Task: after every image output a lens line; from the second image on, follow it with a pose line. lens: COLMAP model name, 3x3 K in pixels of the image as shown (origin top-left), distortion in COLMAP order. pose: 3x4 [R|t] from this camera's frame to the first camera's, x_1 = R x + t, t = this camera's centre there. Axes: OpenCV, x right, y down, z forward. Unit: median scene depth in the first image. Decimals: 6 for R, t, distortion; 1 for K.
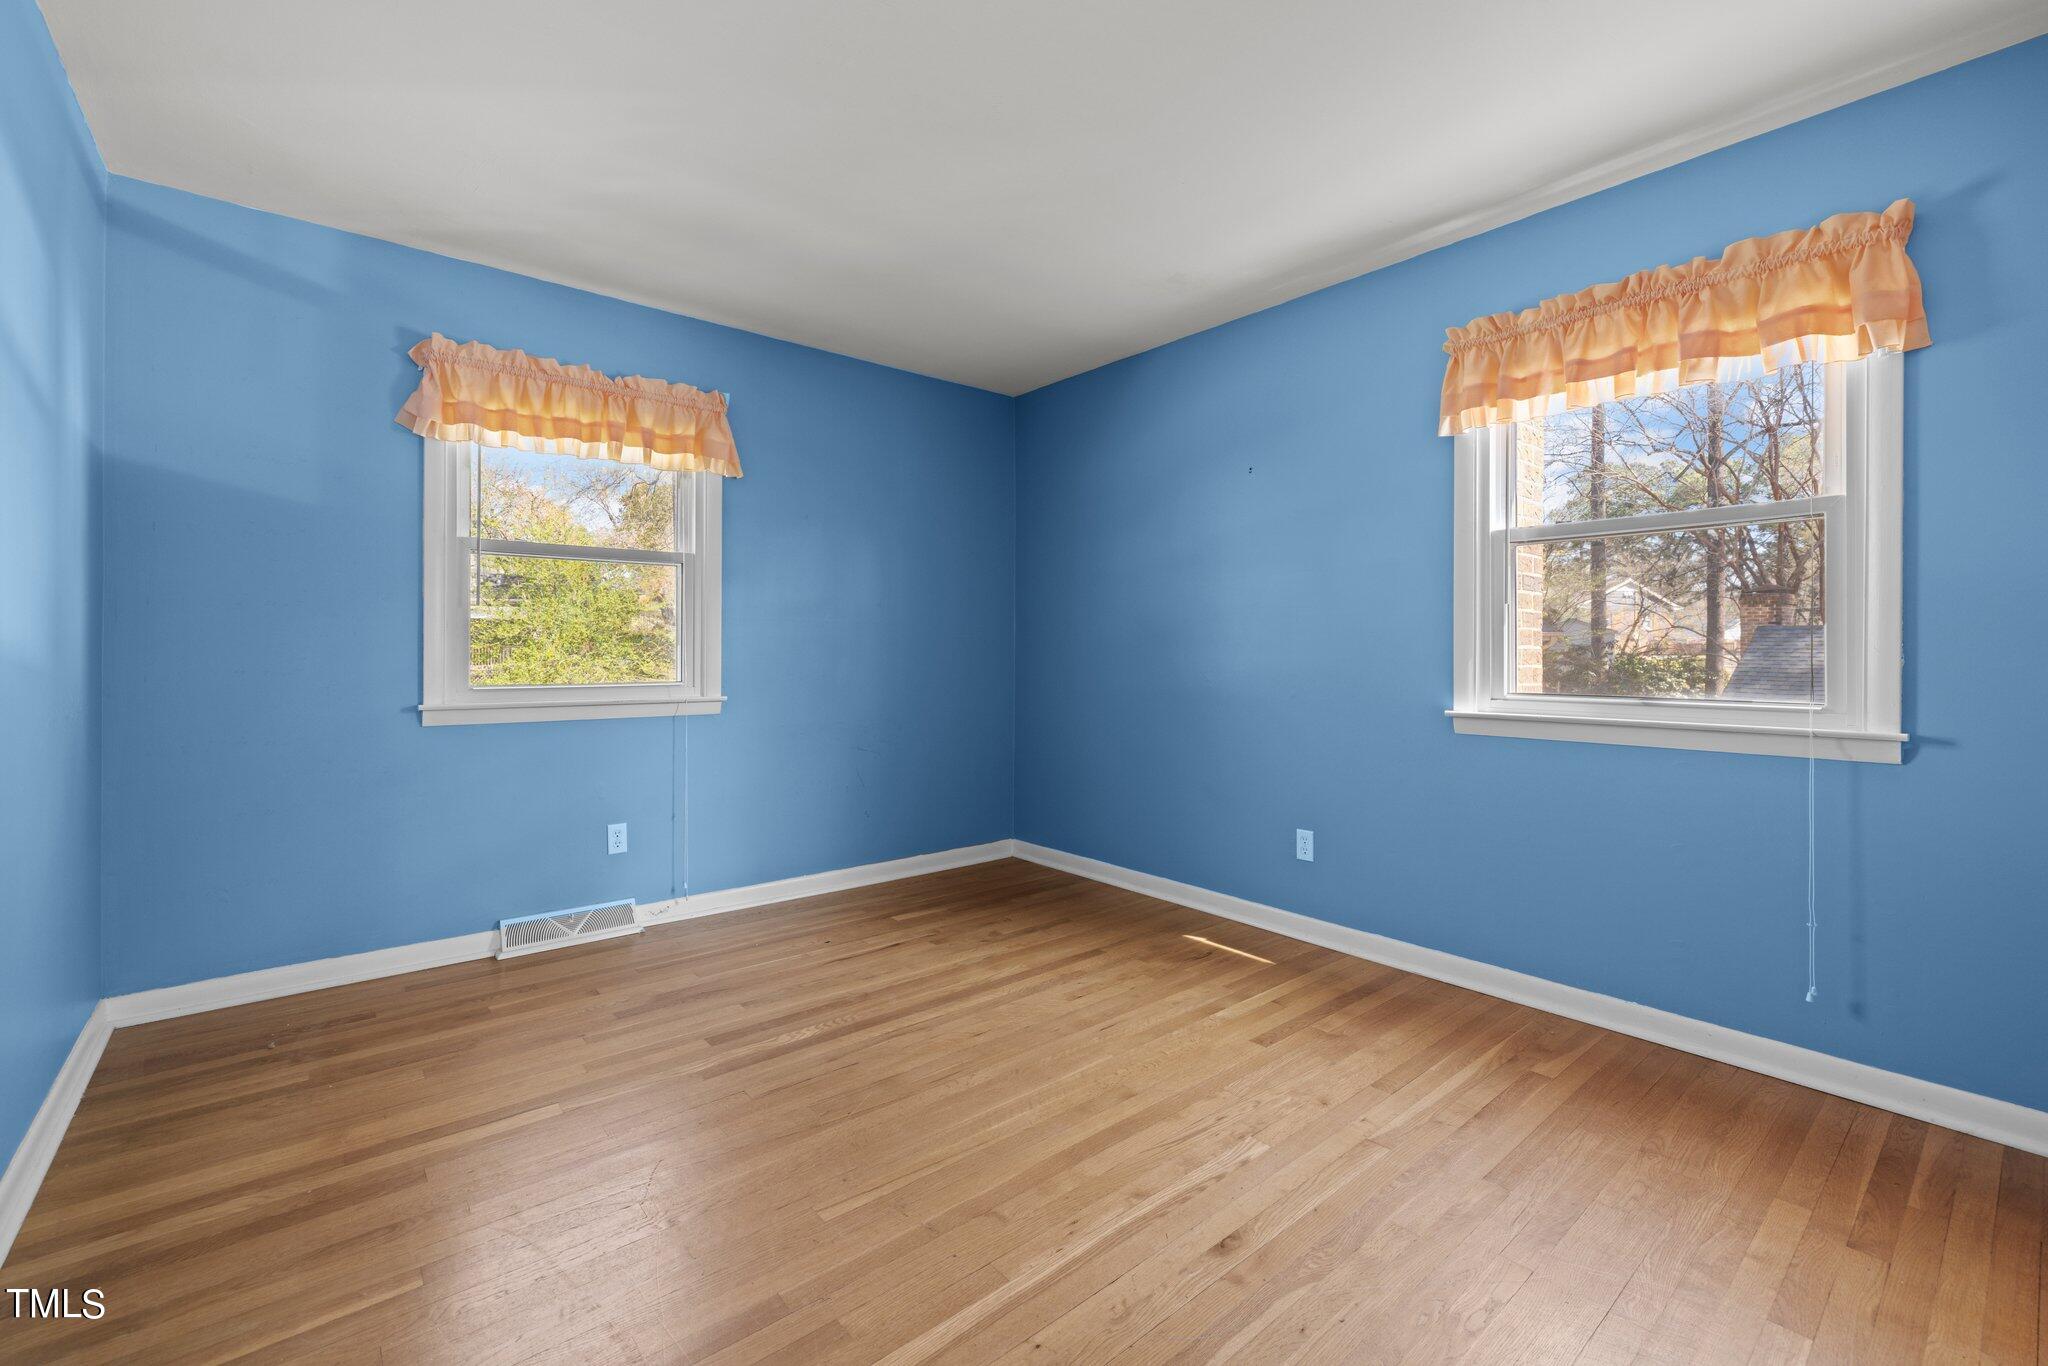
lens RADIAL K [[860.0, 0, 1009.2], [0, 860.0, 663.4], [0, 0, 1]] dist [-0.000890, 0.000063]
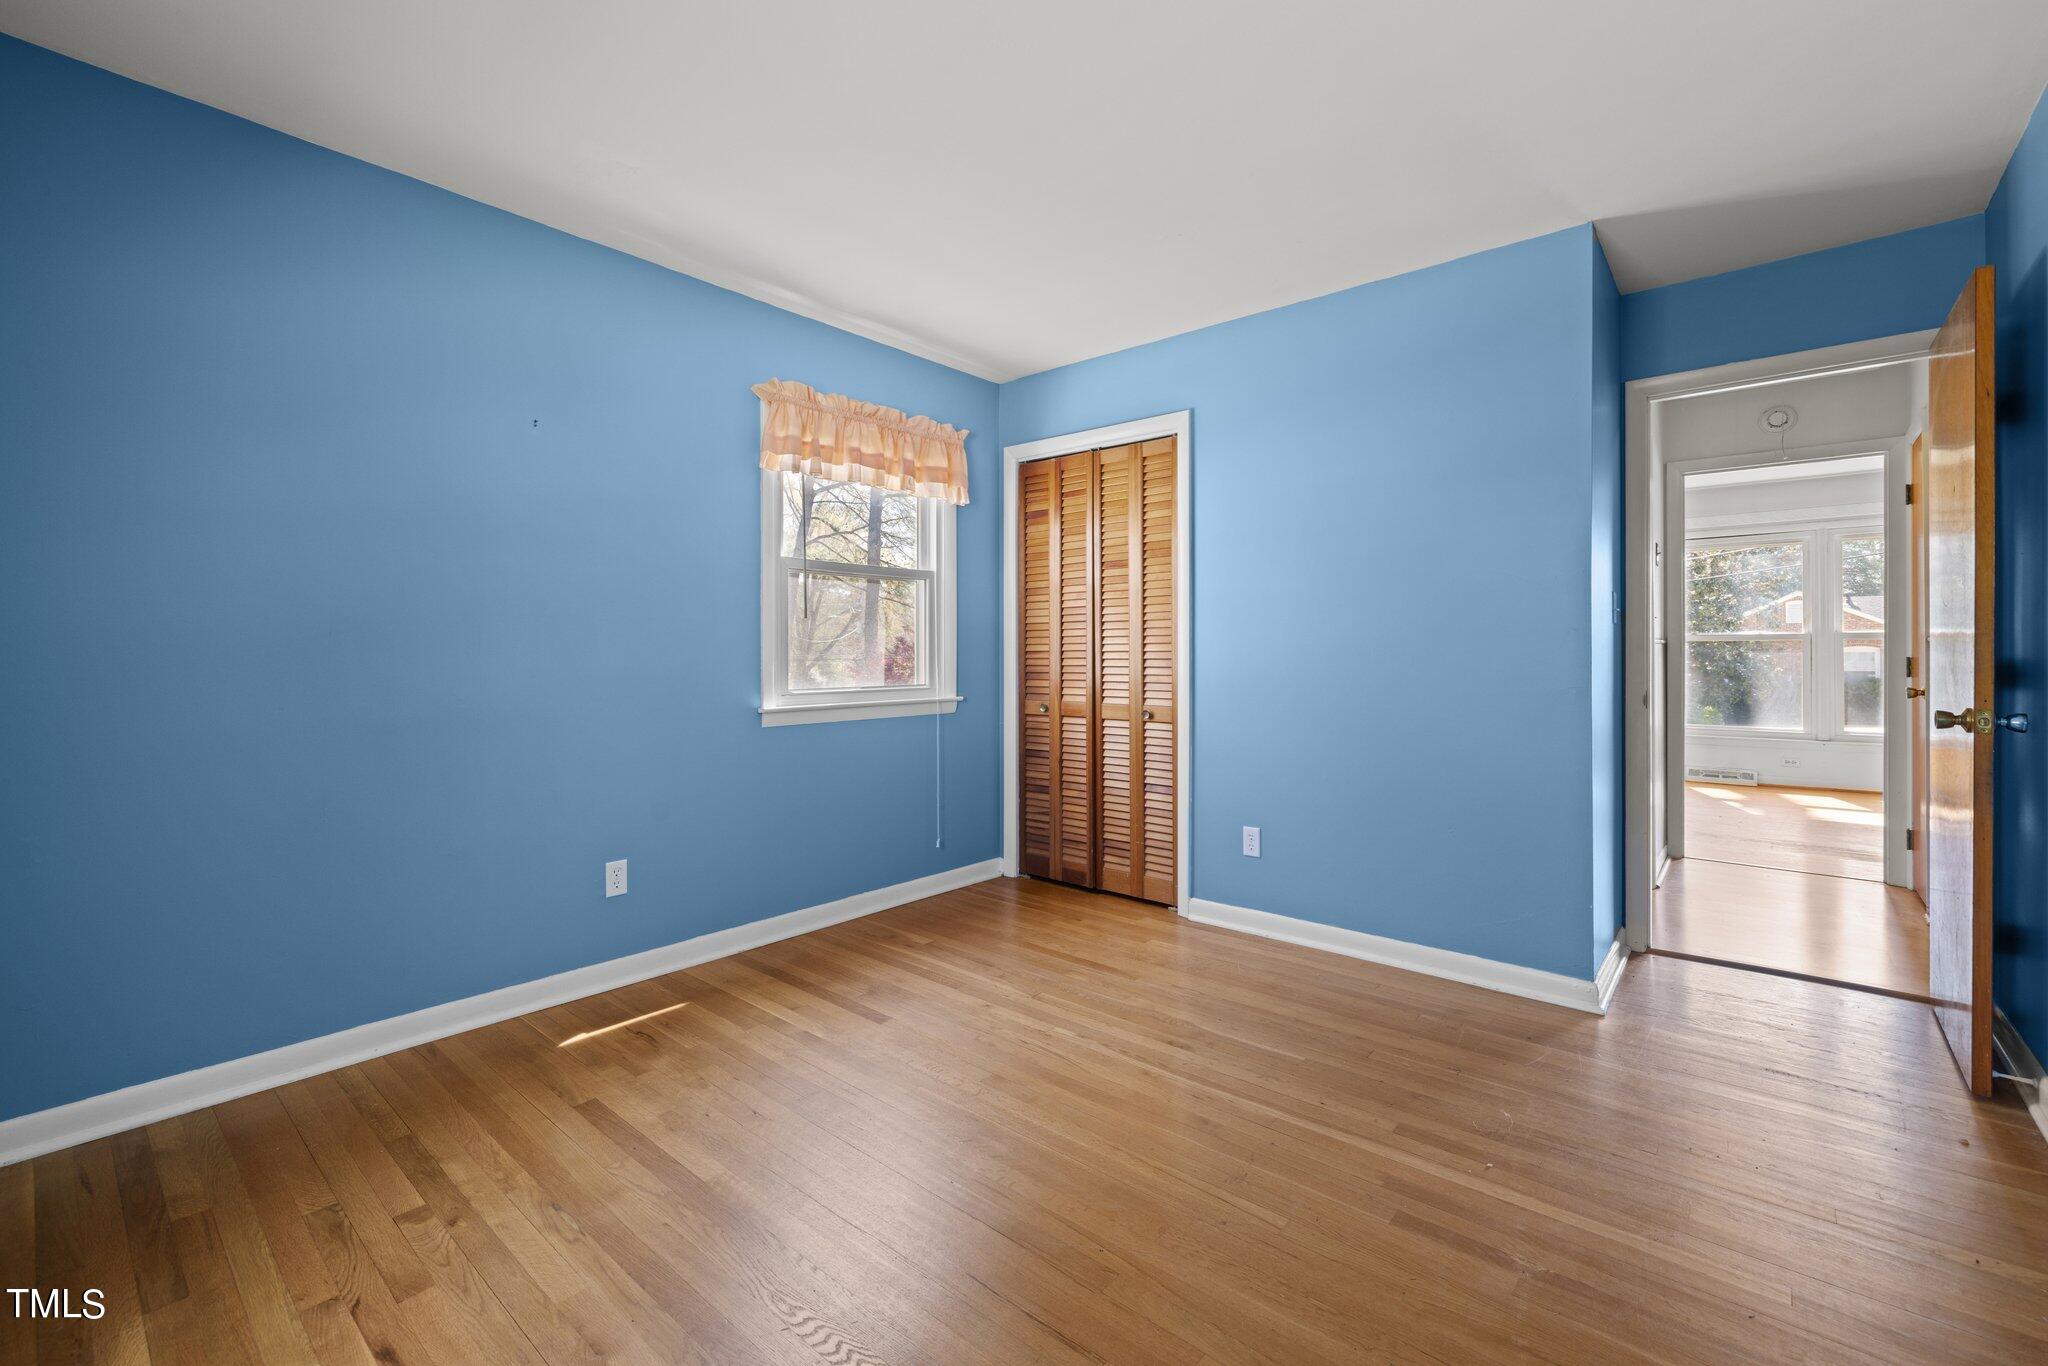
lens RADIAL K [[860.0, 0, 1009.2], [0, 860.0, 663.4], [0, 0, 1]] dist [-0.000890, 0.000063]
pose [[-0.161464, -0.014080, 0.986778, -0.691082], [0.012917, 0.999782, 0.016379, -0.019231], [-0.986794, 0.015391, -0.161247, 0.883694]]
